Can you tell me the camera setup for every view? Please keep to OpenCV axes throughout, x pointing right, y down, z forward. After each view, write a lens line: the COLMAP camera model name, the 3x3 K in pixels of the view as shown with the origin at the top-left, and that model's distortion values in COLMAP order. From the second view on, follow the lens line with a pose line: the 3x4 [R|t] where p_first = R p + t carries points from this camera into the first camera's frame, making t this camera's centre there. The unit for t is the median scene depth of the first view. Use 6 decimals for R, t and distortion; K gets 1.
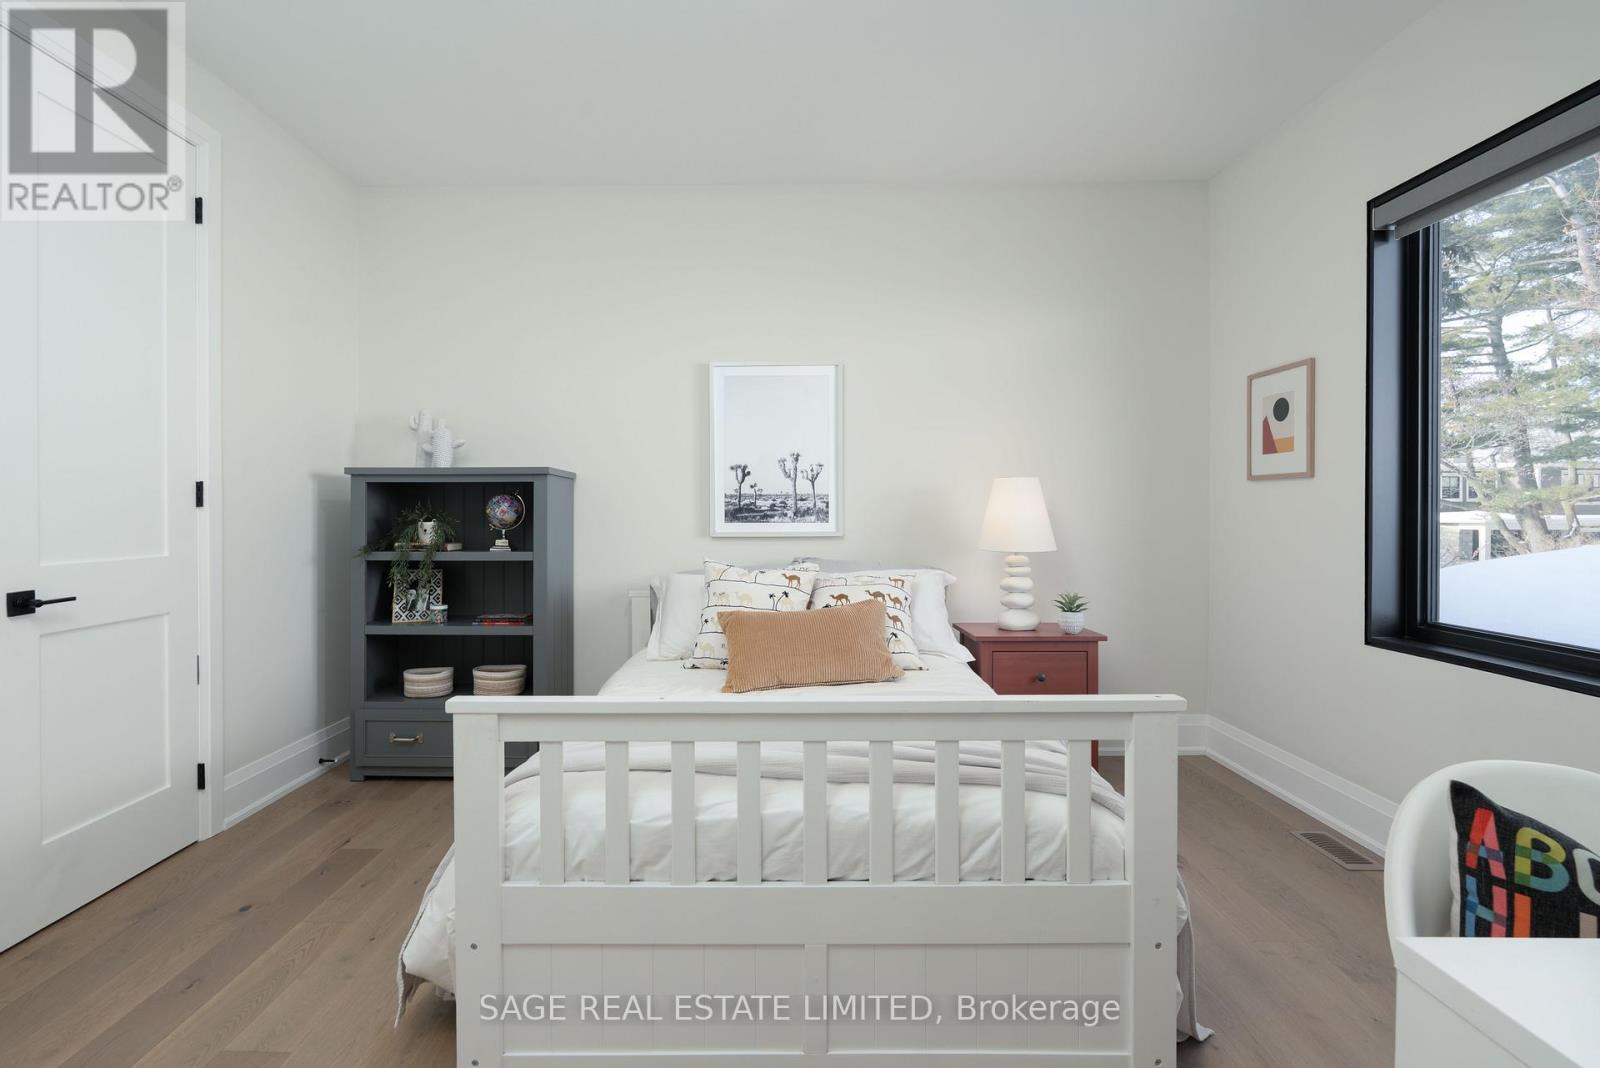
lens RADIAL K [[707.5, 0, 785.6], [0, 707.5, 516.8], [0, 0, 1]] dist [0.001037, -0.000953]
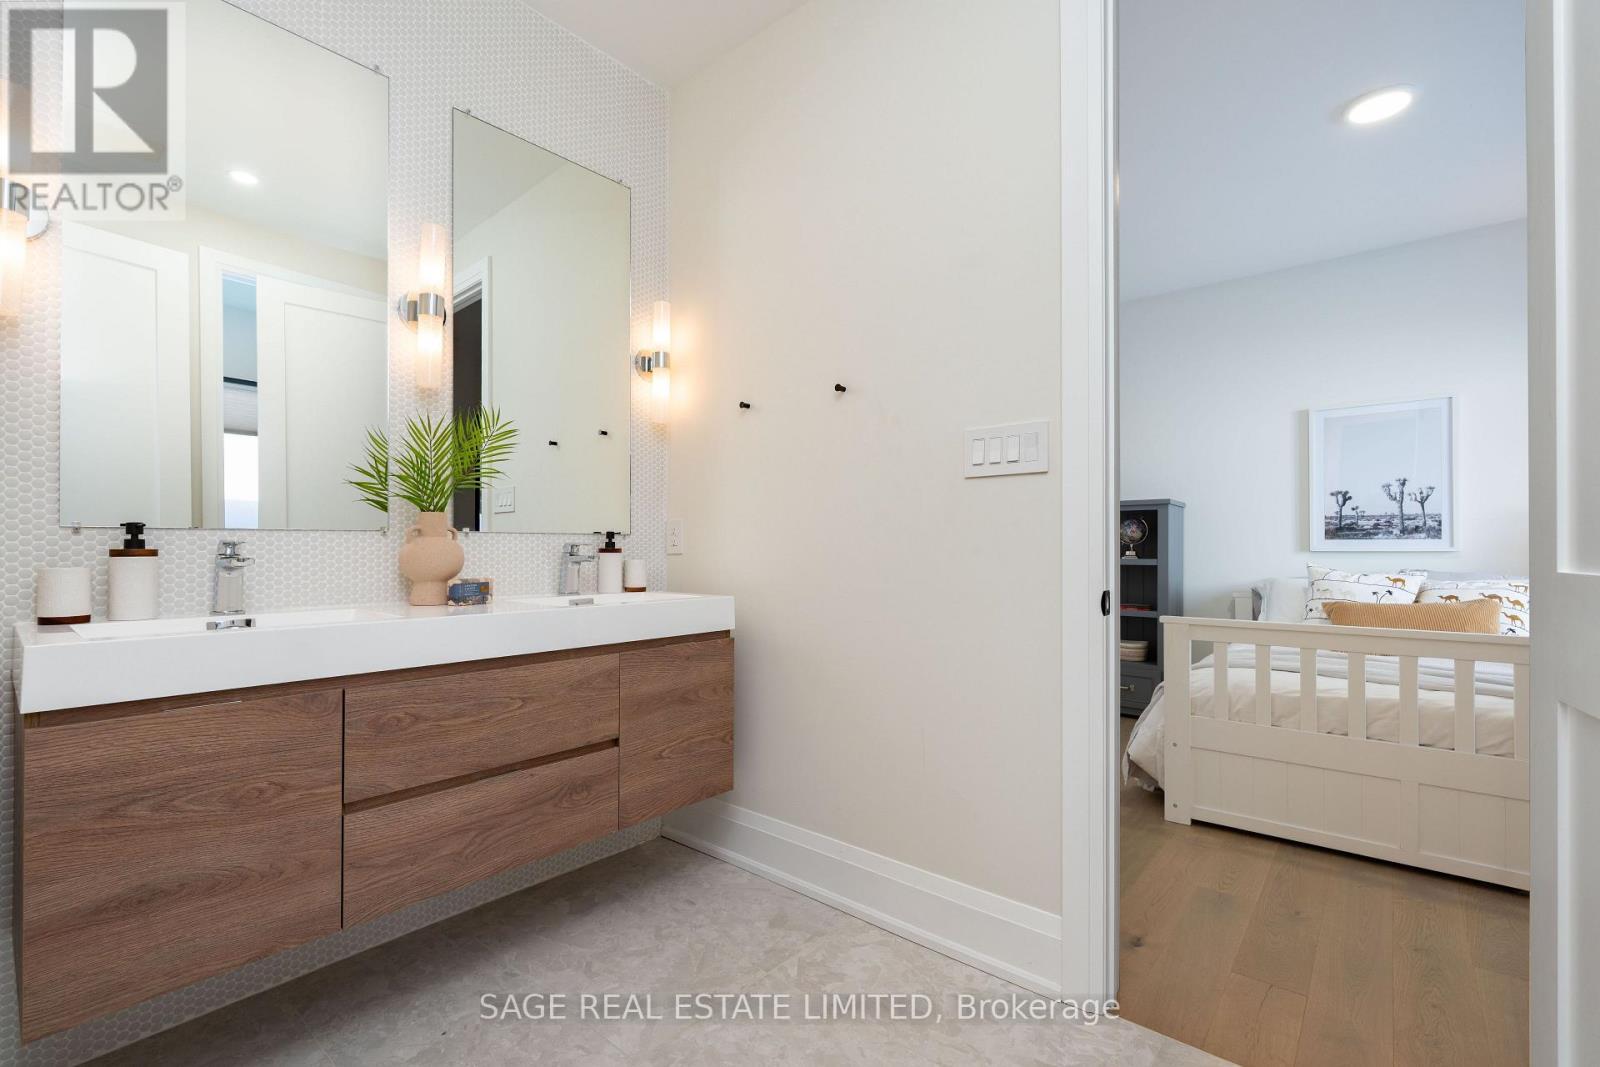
lens RADIAL K [[707.5, 0, 793.1], [0, 707.5, 536.9], [0, 0, 1]] dist [0.001037, -0.000953]
pose [[0.757776, -0.004845, -0.652496, 0.015092], [-0.012860, 0.999667, -0.022358, 0.044914], [0.652388, 0.025333, 0.757462, -0.532974]]
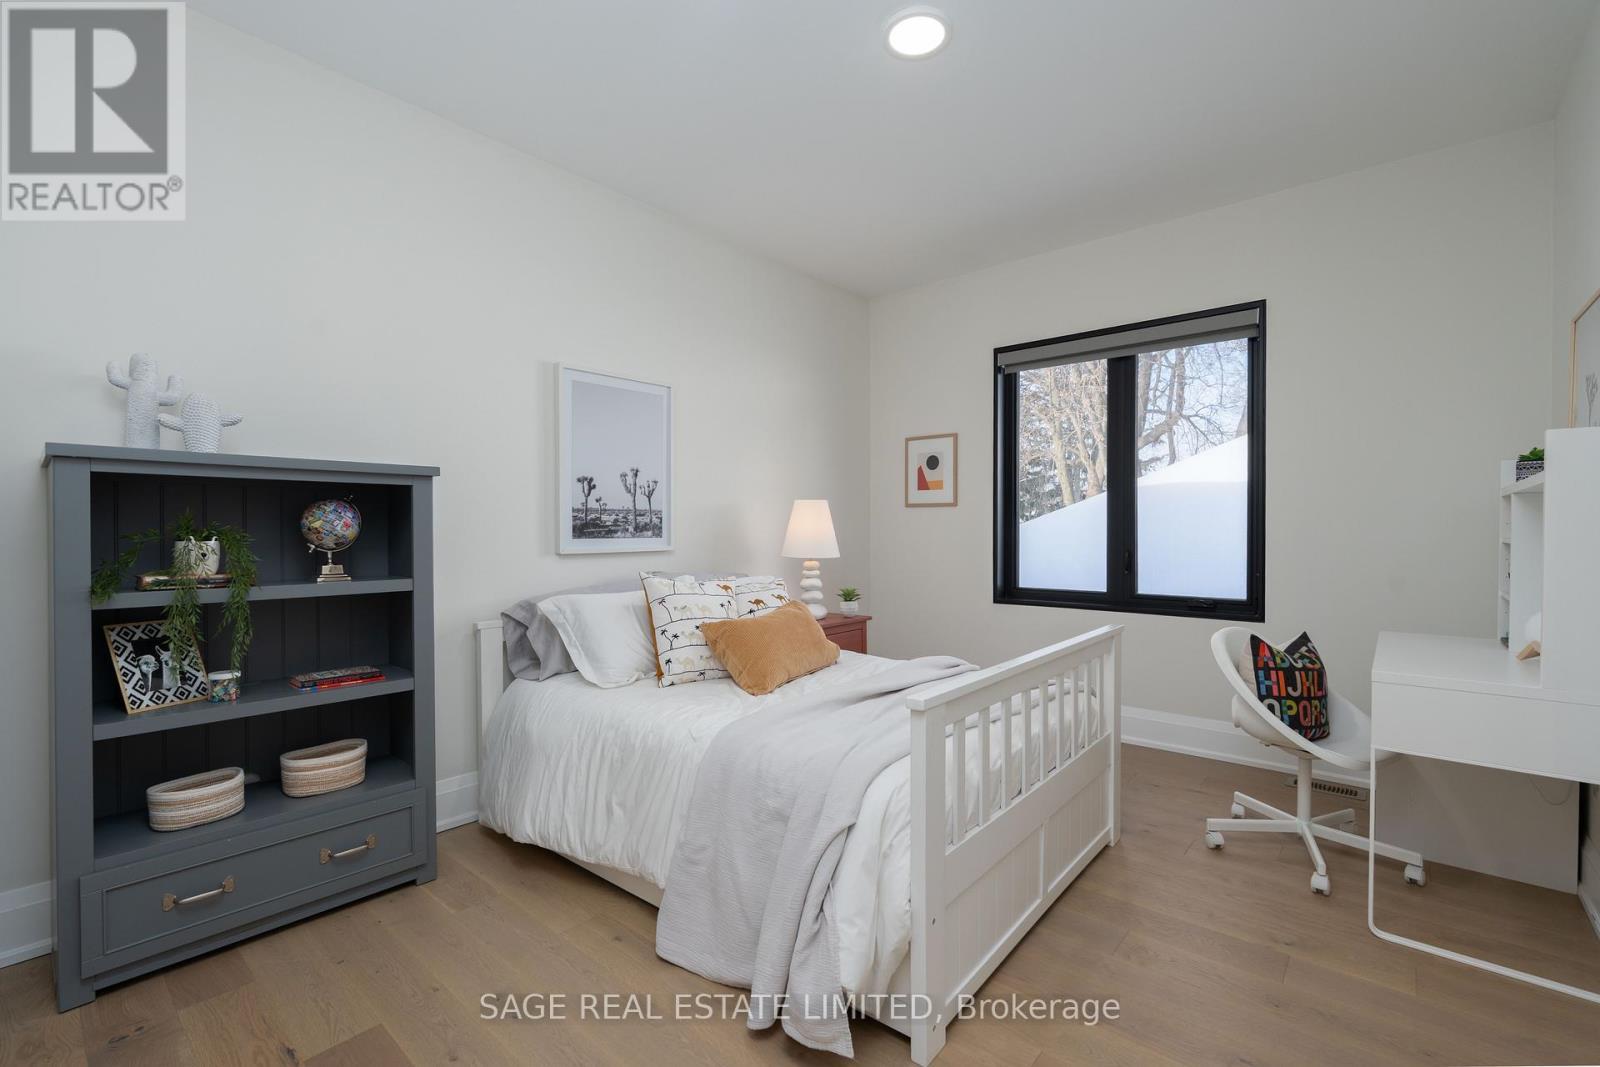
lens RADIAL K [[707.5, 0, 755.9], [0, 707.5, 535.8], [0, 0, 1]] dist [0.001037, -0.000953]
pose [[0.658817, -0.006744, 0.752273, -0.659745], [0.009390, 0.999956, 0.000741, 0.006598], [-0.752245, 0.006575, 0.658851, 0.224782]]
